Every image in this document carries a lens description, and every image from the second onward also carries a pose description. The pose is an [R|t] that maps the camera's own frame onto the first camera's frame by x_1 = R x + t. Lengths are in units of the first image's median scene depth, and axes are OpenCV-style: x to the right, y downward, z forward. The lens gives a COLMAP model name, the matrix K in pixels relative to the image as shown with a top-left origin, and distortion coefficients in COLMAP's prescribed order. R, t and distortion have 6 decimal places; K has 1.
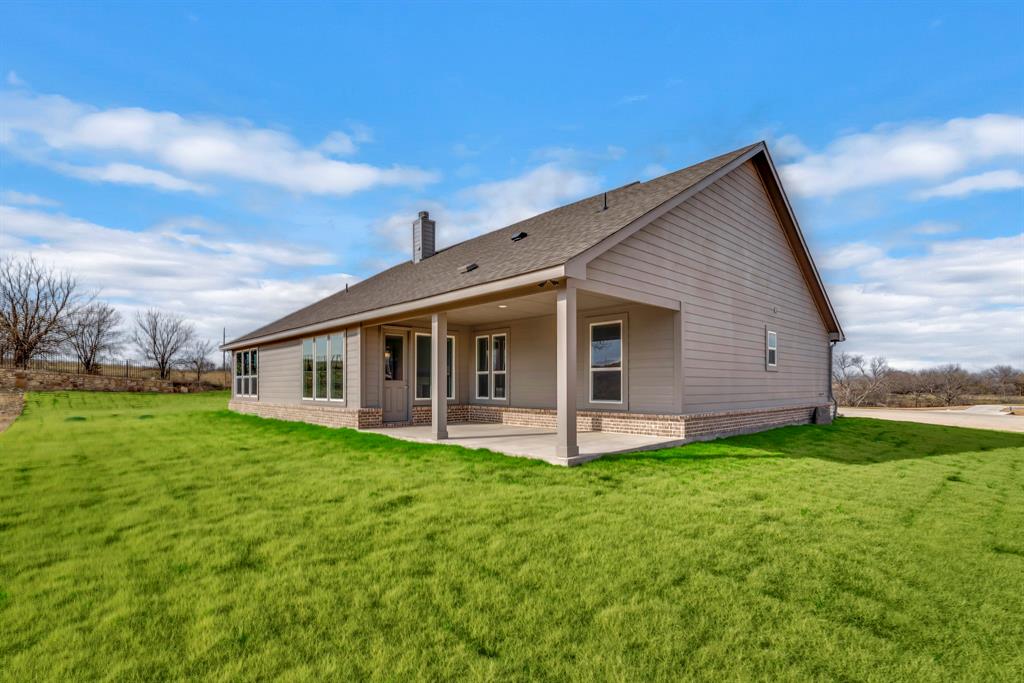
lens RADIAL K [[478.1, 0, 513.0], [0, 478.1, 349.5], [0, 0, 1]] dist [0.001262, -0.000130]
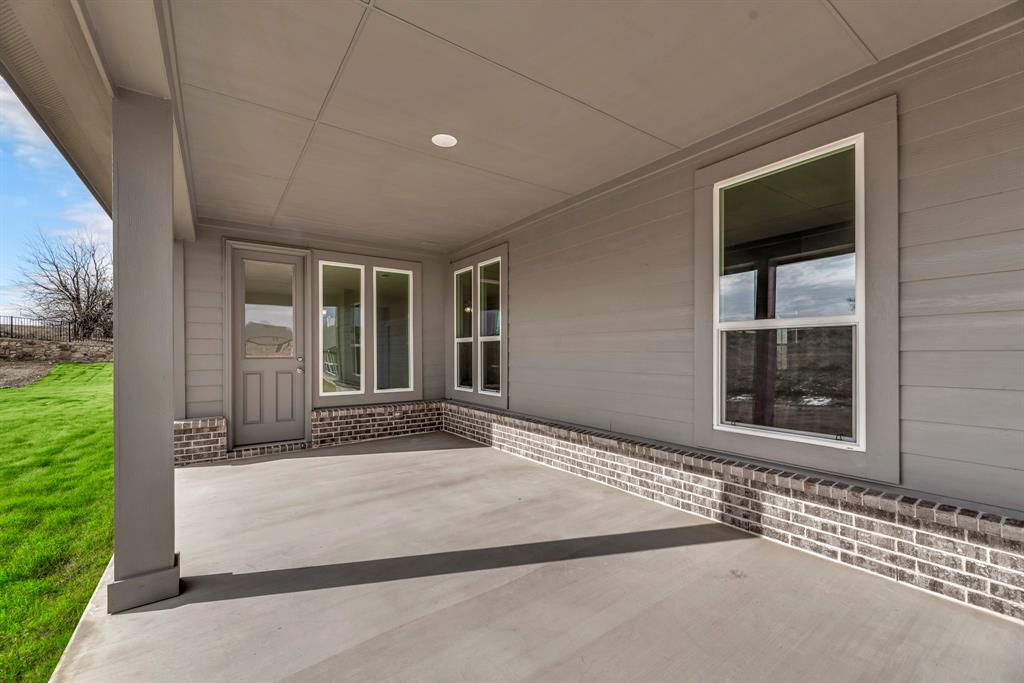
lens RADIAL K [[438.5, 0, 515.1], [0, 438.5, 350.8], [0, 0, 1]] dist [-0.001041, -0.000294]
pose [[0.992023, -0.005072, -0.125952, 0.053836], [0.013880, 0.997510, 0.069151, 0.029704], [0.125288, -0.070347, 0.989623, 0.572562]]
